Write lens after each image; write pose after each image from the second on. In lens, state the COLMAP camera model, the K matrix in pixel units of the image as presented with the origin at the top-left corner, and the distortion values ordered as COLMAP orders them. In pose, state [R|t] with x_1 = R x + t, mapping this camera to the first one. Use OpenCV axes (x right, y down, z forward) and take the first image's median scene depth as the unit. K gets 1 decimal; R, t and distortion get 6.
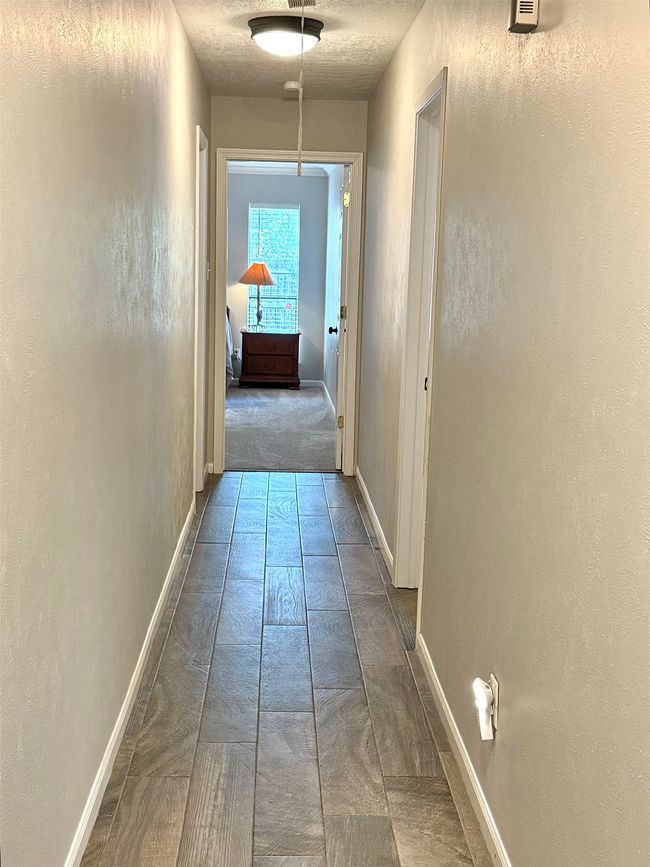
lens RADIAL K [[1153.8, 0, 325.0], [0, 1153.8, 433.5], [0, 0, 1]] dist [-0.000338, -0.000310]
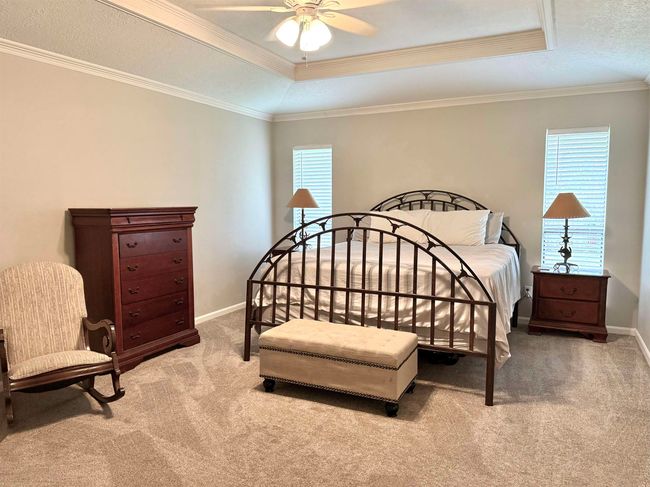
lens RADIAL K [[473.9, 0, 325.0], [0, 473.9, 243.5], [0, 0, 1]] dist [-0.001396, -0.000776]
pose [[0.878121, 0.018609, -0.478076, -0.038562], [-0.053406, 0.996811, -0.059294, -0.077066], [0.475448, 0.077600, 0.876315, 0.594259]]
